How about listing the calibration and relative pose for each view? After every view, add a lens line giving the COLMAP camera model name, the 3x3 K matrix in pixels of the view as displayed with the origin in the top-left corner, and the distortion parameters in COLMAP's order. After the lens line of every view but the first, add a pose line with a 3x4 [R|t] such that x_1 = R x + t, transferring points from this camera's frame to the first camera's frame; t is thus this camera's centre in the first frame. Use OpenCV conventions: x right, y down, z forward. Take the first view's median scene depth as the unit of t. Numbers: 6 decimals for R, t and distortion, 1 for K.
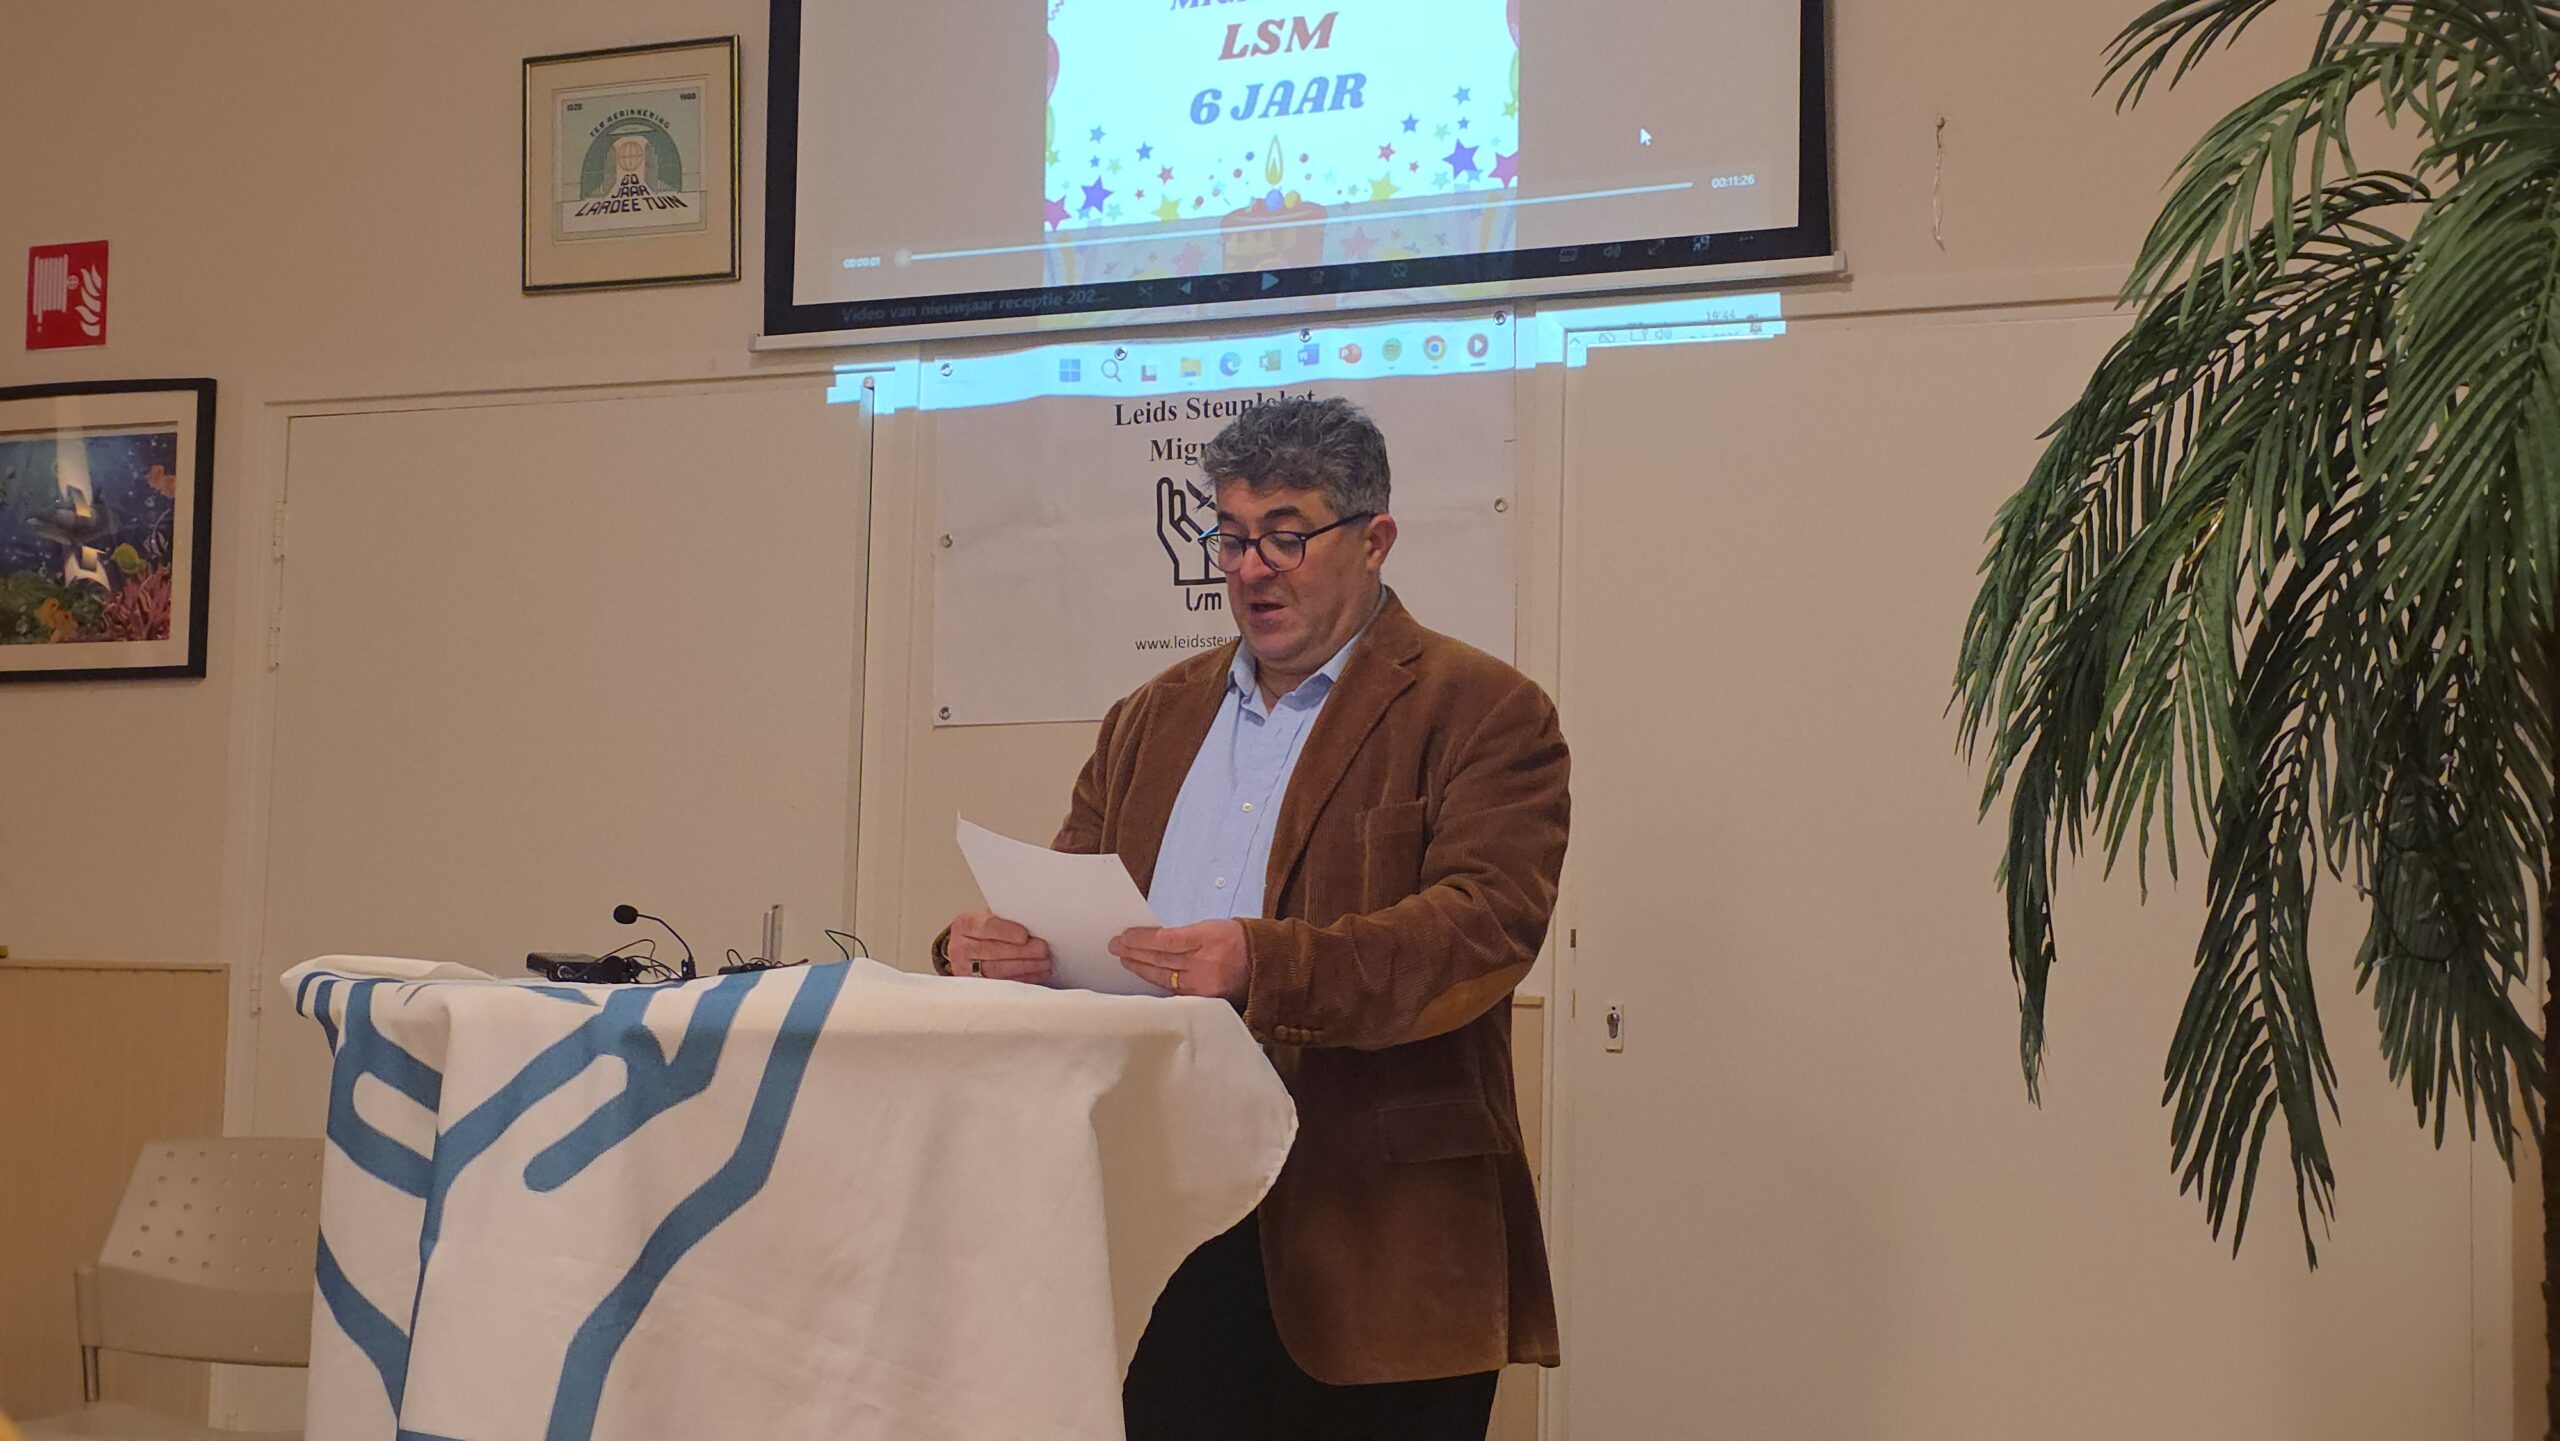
lens RADIAL K [[3310.1, 0, 1418.3], [0, 3310.1, 767.4], [0, 0, 1]] dist [0.070171, 0.000000]
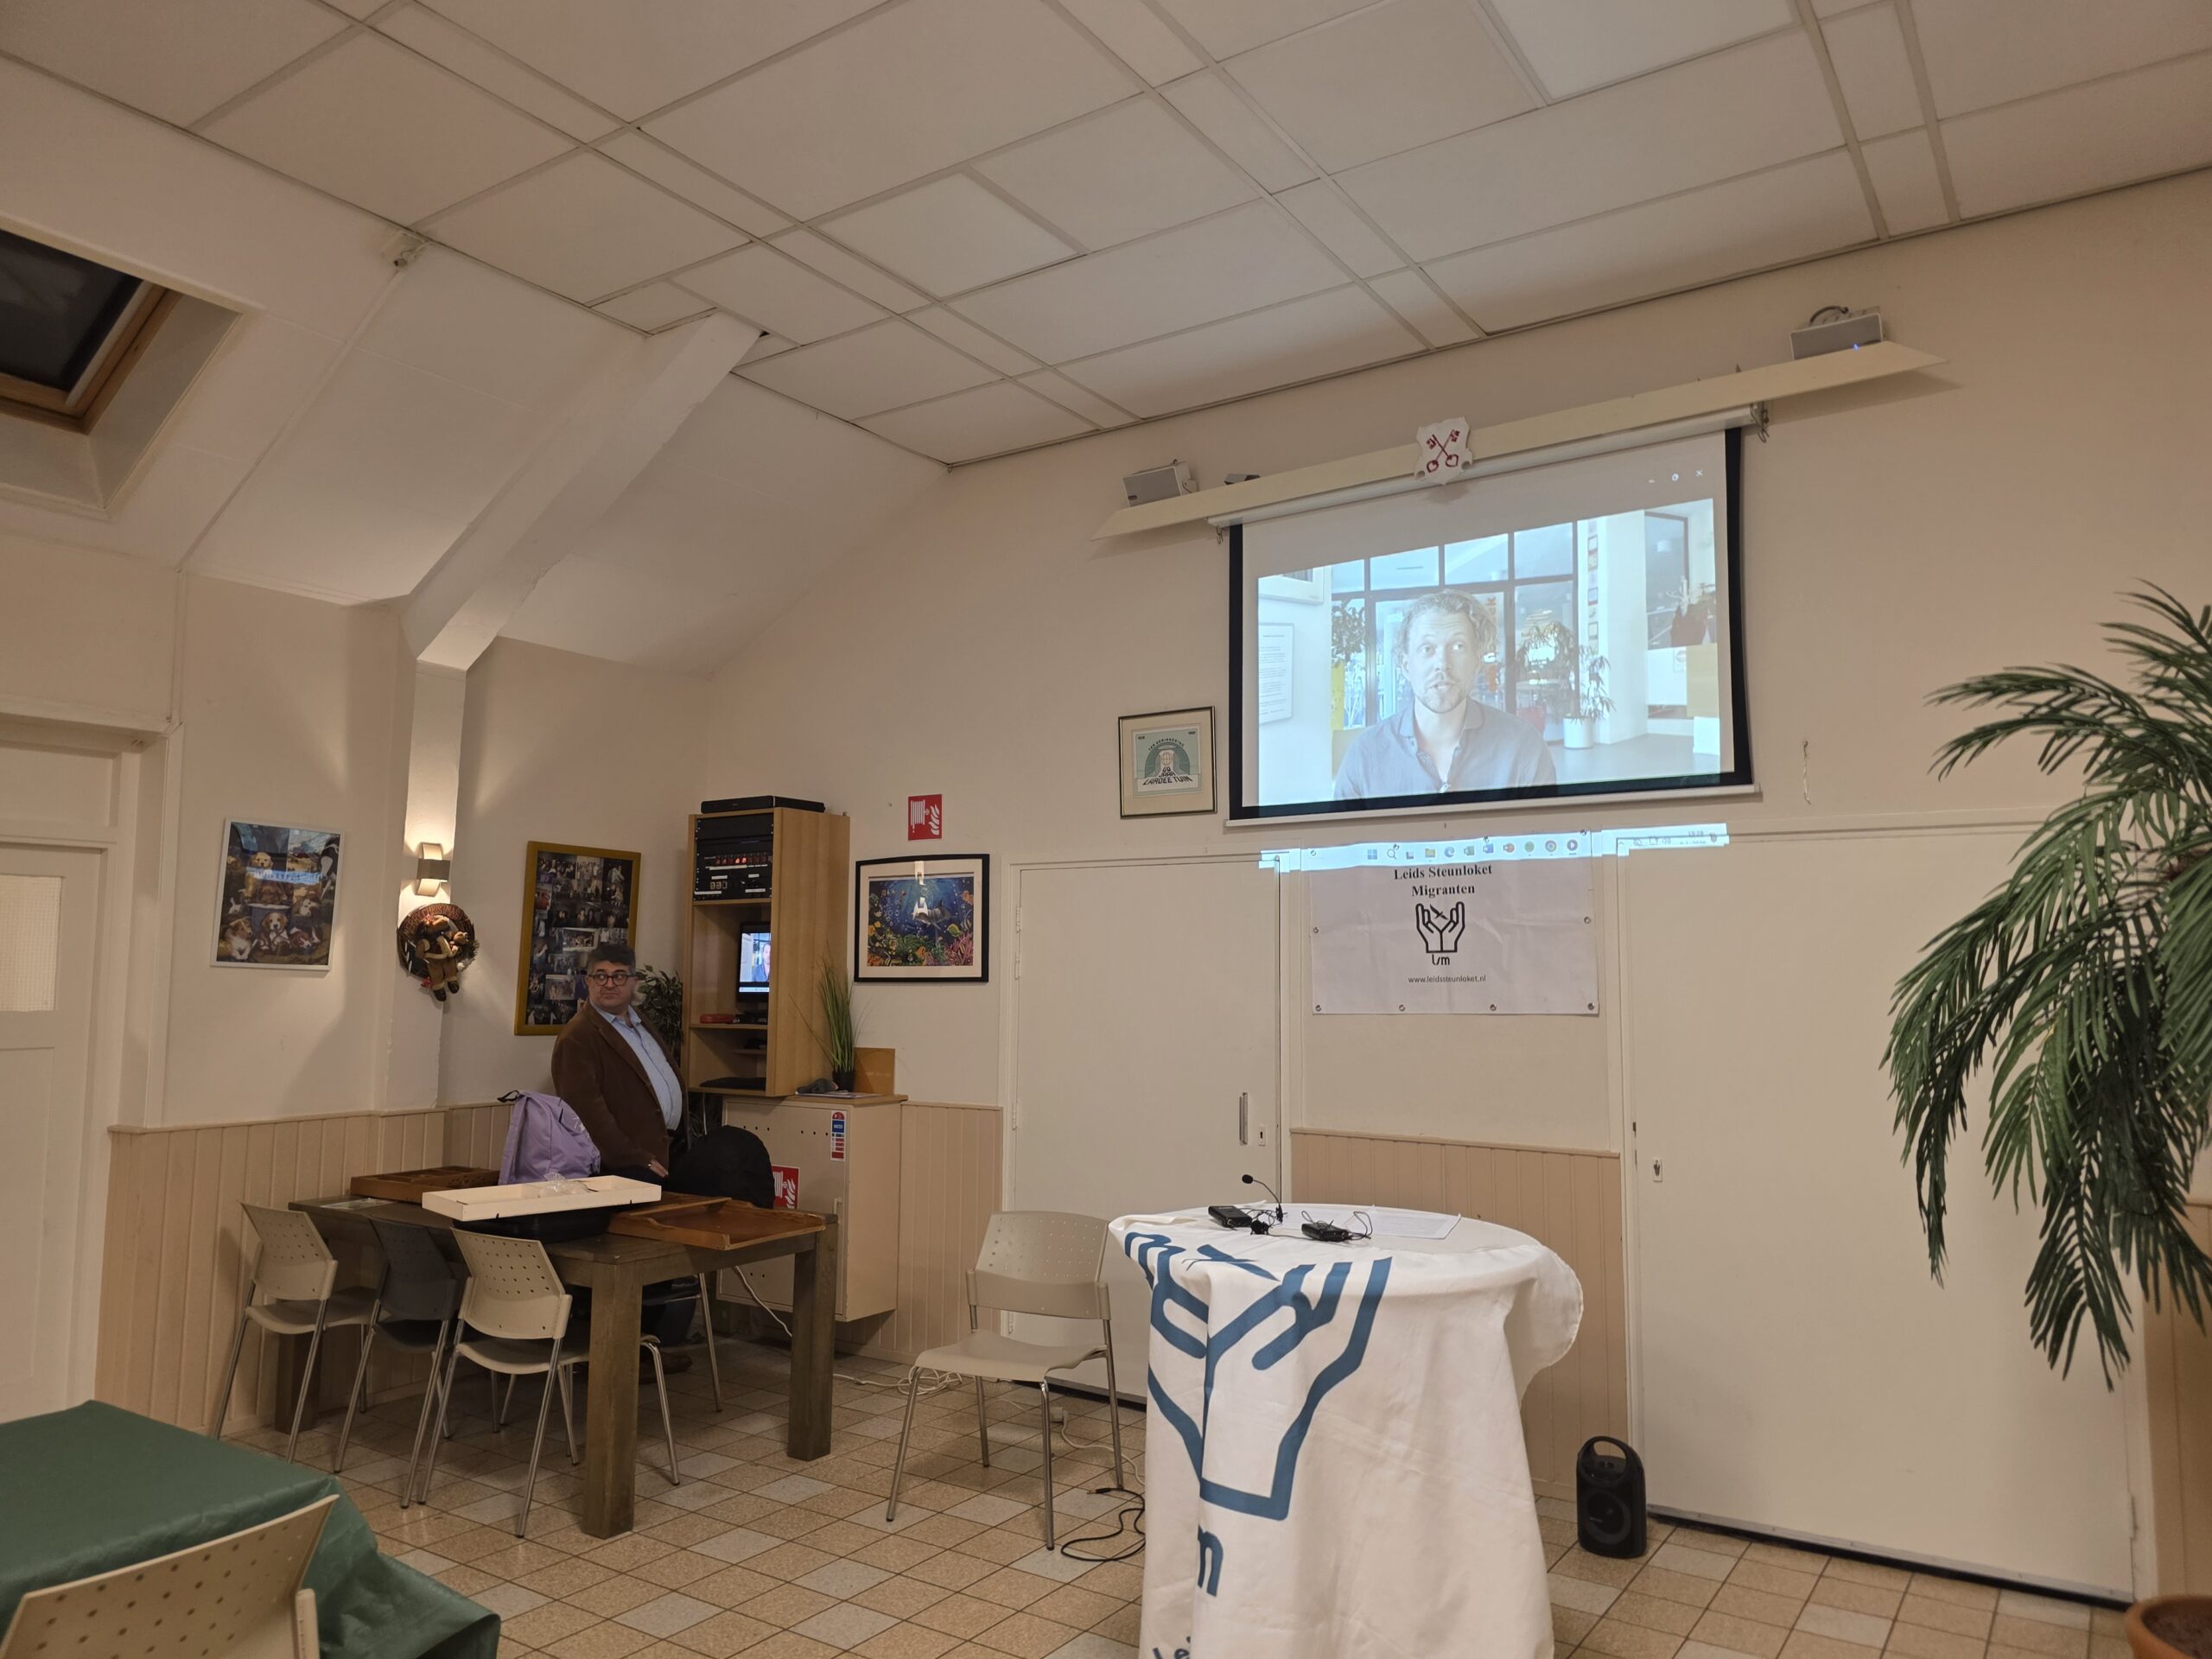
lens RADIAL K [[1474.8, 0, 1150.7], [0, 1474.8, 834.7], [0, 0, 1]] dist [0.046015, -0.034899]
pose [[0.985814, -0.035126, -0.164124, -0.126739], [0.031446, 0.999194, -0.024965, -0.160895], [0.164868, 0.019450, 0.986124, 0.008469]]
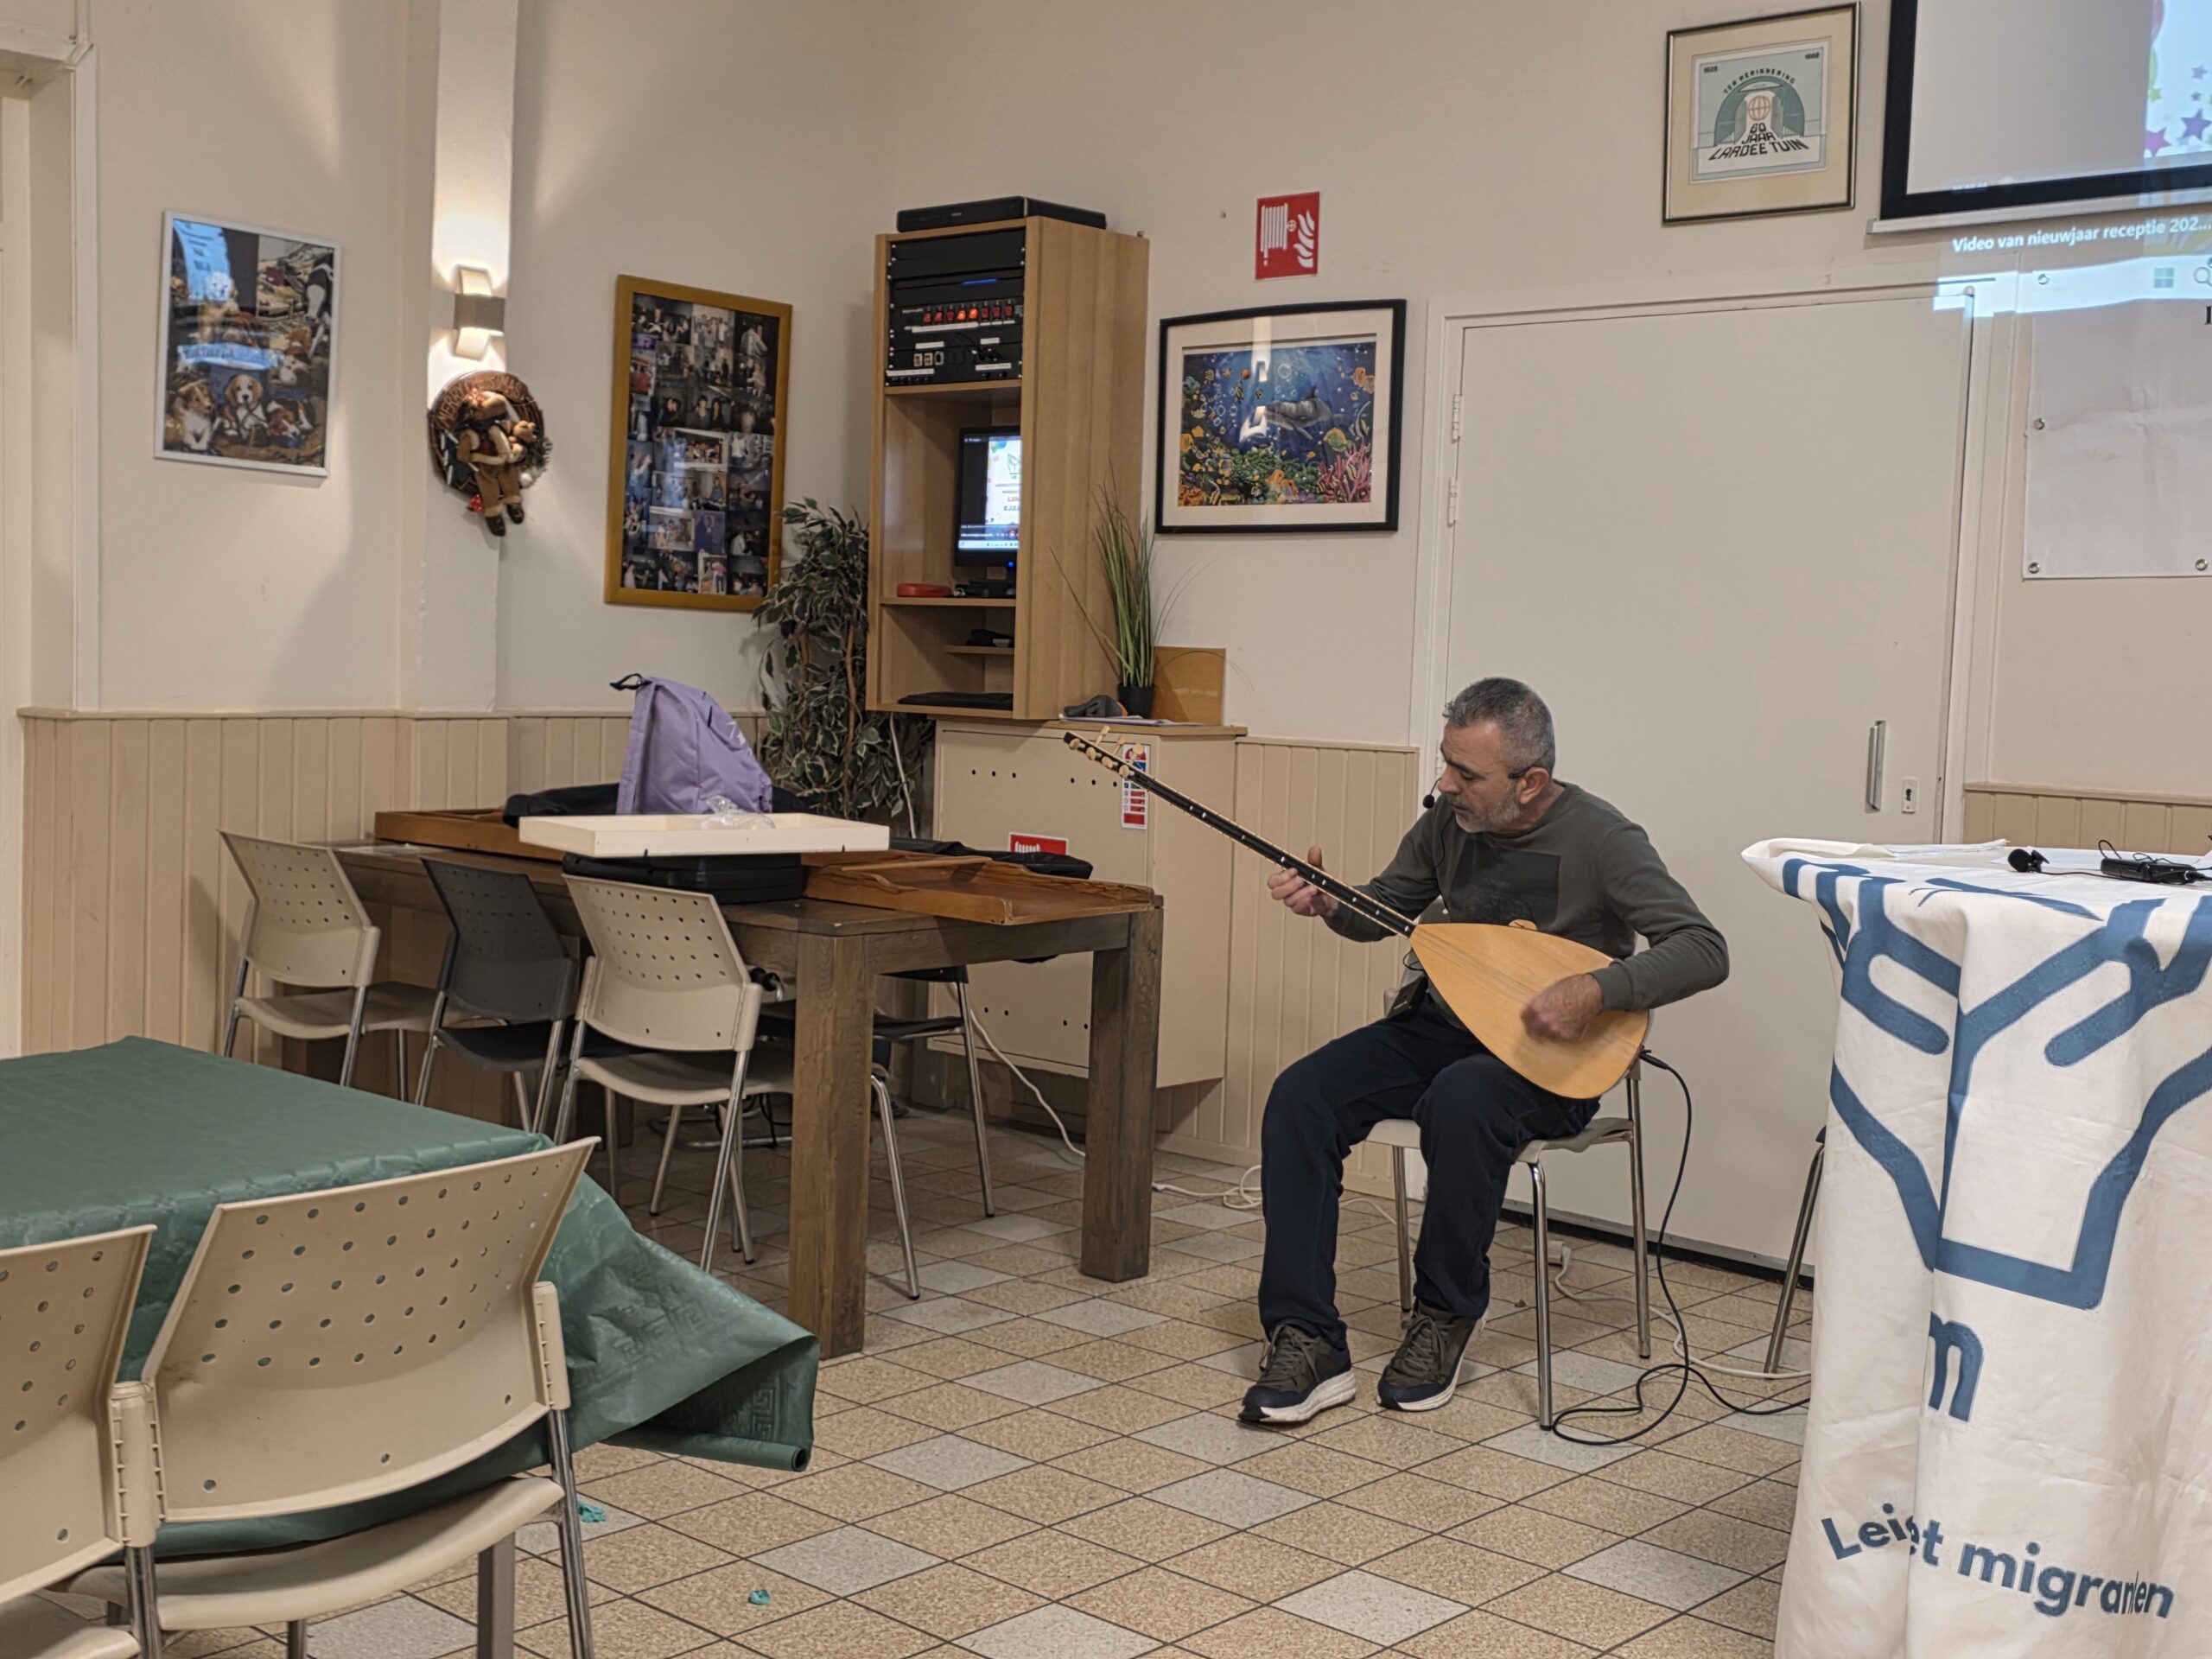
lens RADIAL K [[2612.9, 0, 1109.7], [0, 2612.9, 824.8], [0, 0, 1]] dist [0.031472, 0.000000]
pose [[0.949751, 0.027671, -0.311781, -0.234157], [0.014492, 0.991129, 0.132109, -0.079646], [0.312671, -0.129989, 0.940925, -0.034502]]
